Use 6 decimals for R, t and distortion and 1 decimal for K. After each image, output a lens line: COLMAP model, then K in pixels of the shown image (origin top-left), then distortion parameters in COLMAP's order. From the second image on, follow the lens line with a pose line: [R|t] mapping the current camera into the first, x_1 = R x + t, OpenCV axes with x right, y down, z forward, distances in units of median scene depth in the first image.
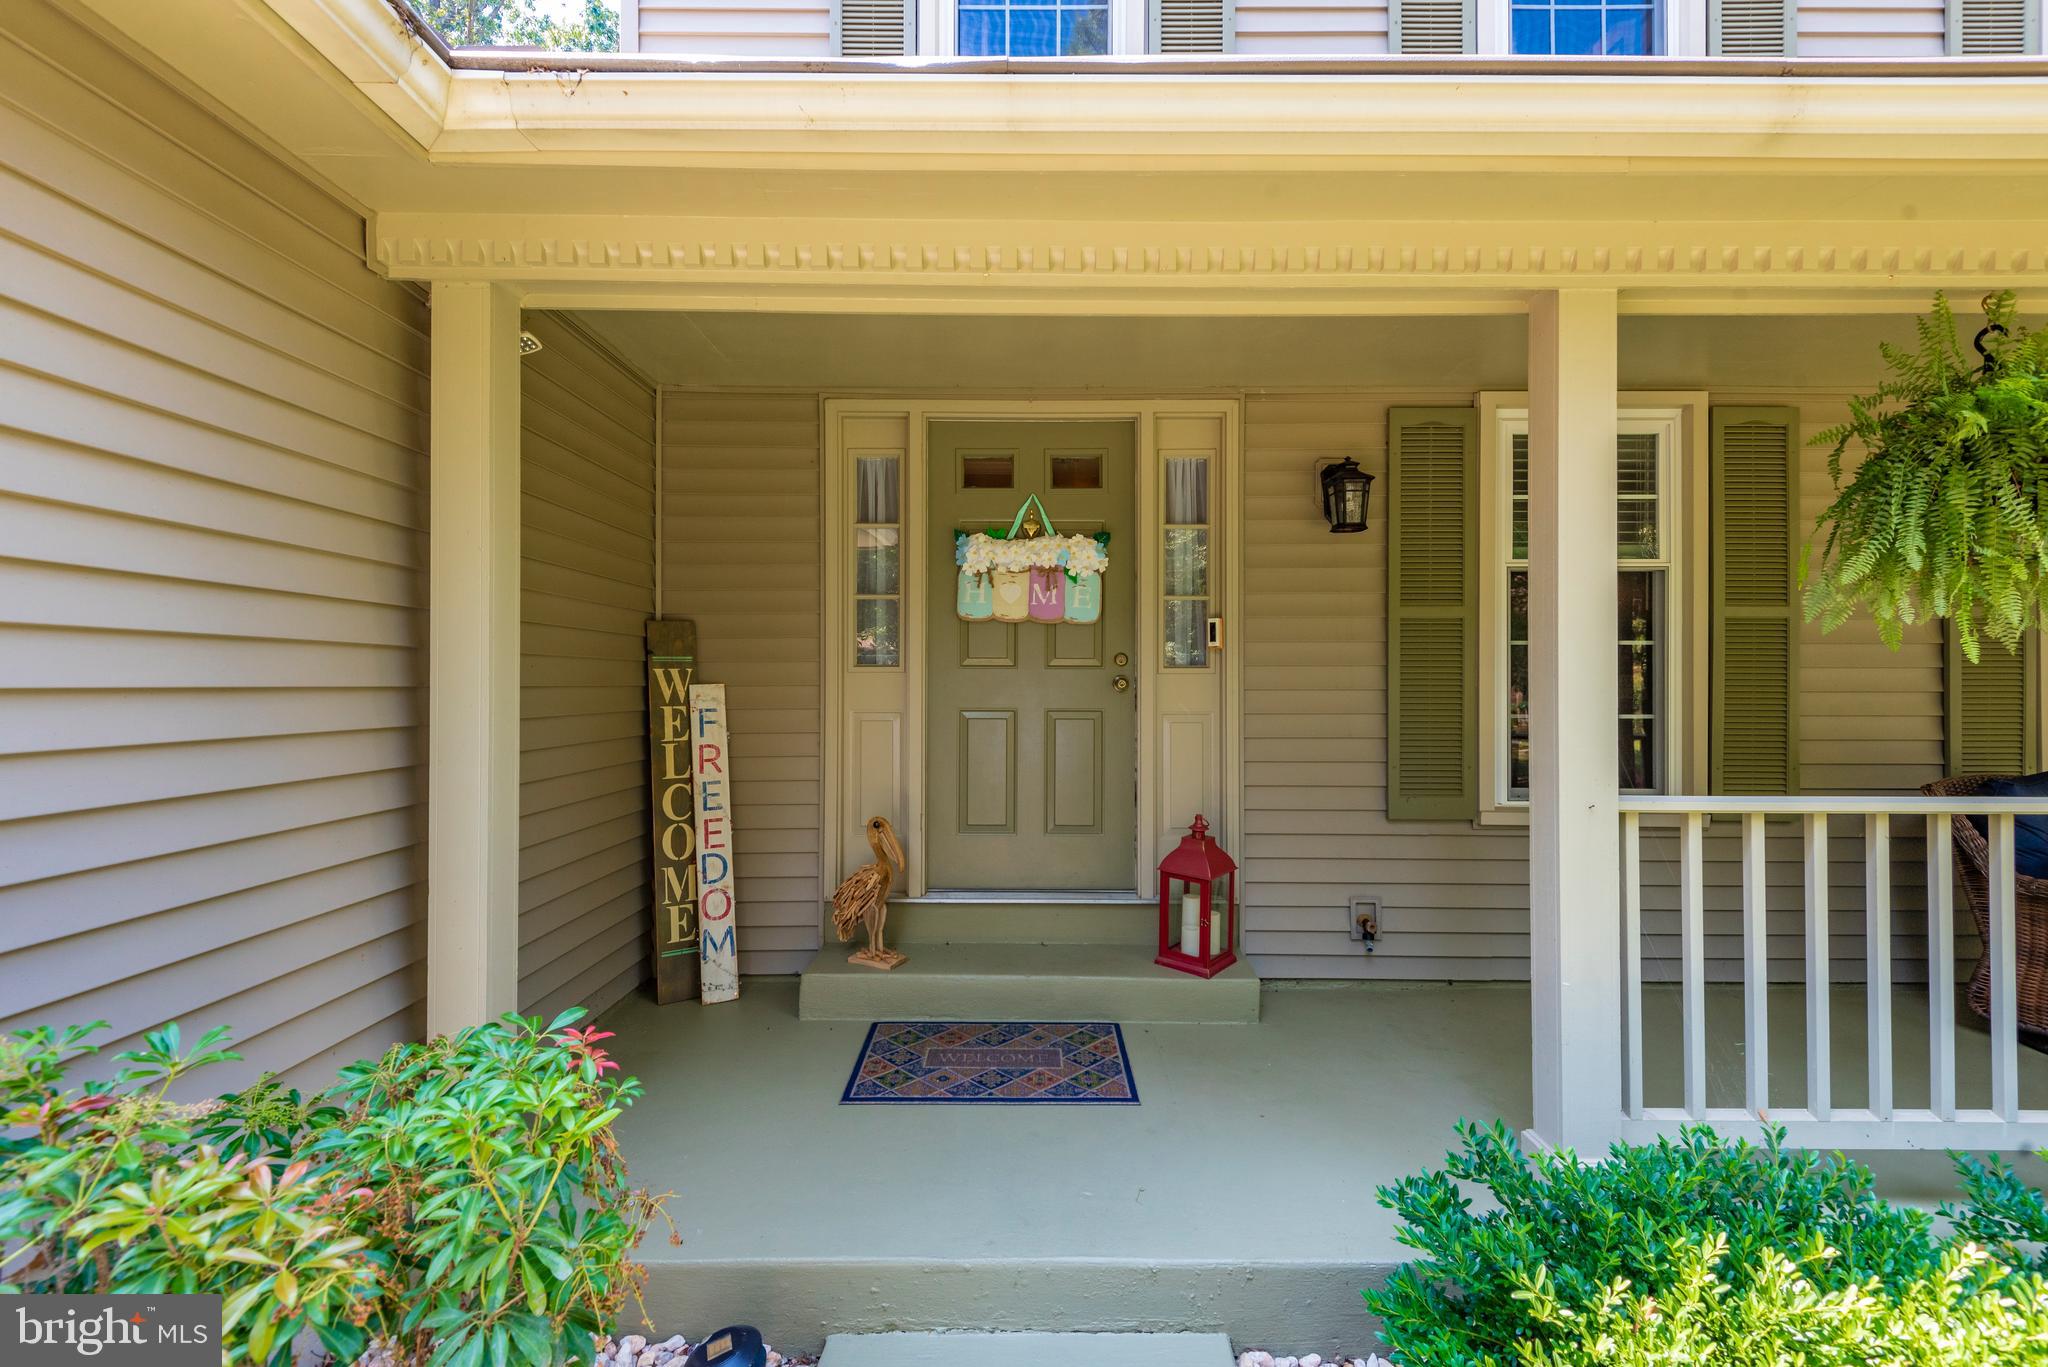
lens RADIAL K [[913.9, 0, 1036.0], [0, 913.9, 675.1], [0, 0, 1]] dist [-0.000312, -0.001905]
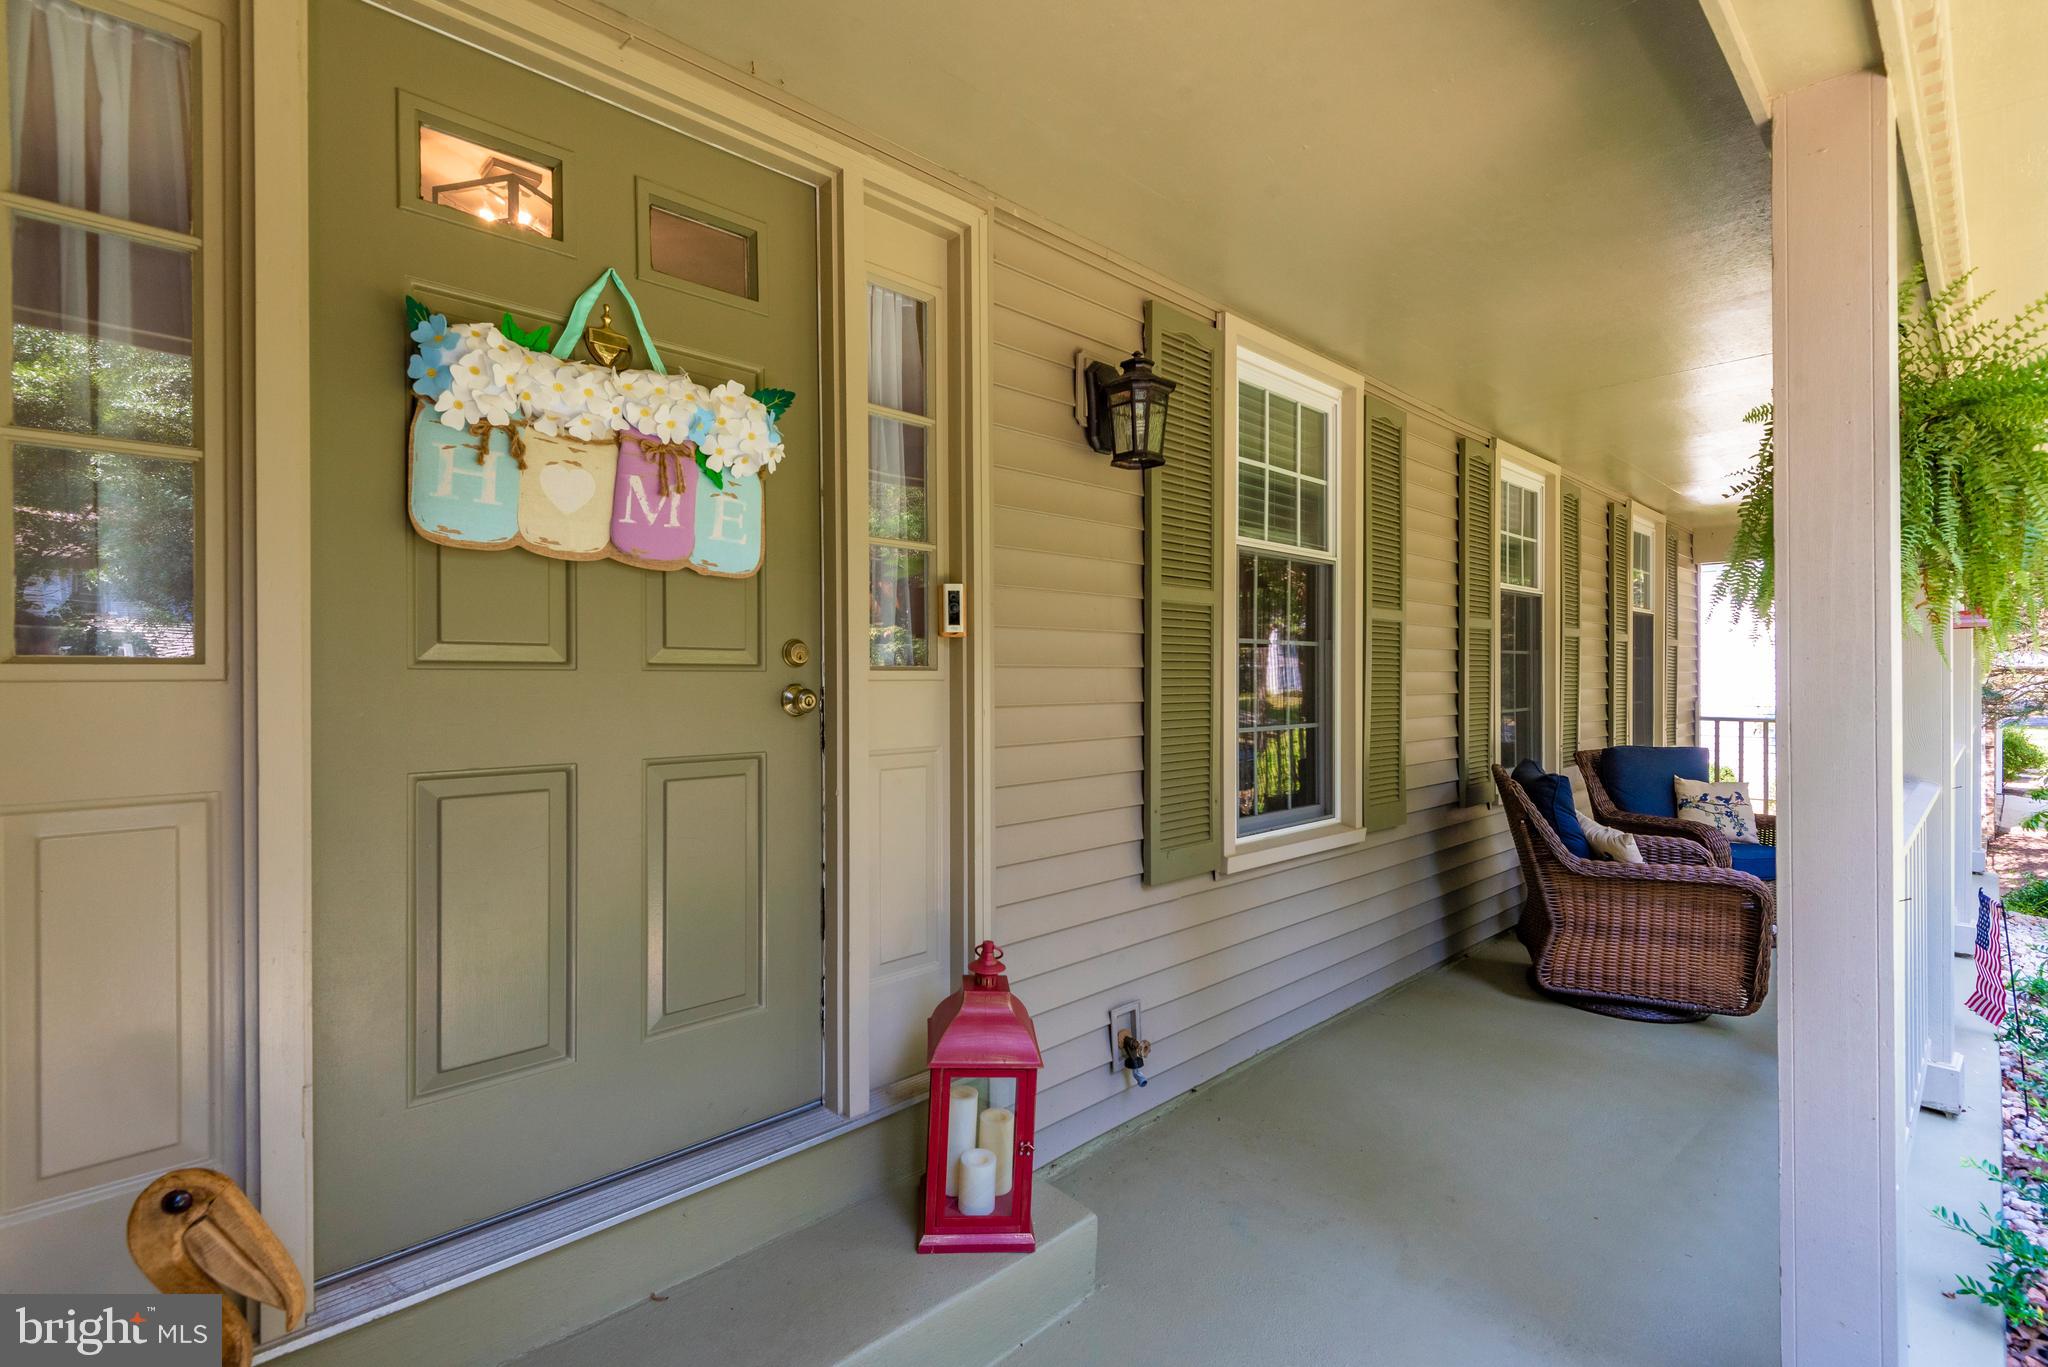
lens RADIAL K [[913.9, 0, 1032.8], [0, 913.9, 680.1], [0, 0, 1]] dist [-0.000312, -0.001905]
pose [[0.722867, -0.003797, 0.690976, -0.162929], [-0.008258, 0.999866, 0.014134, -0.010287], [-0.690937, -0.015923, 0.722739, 0.551666]]
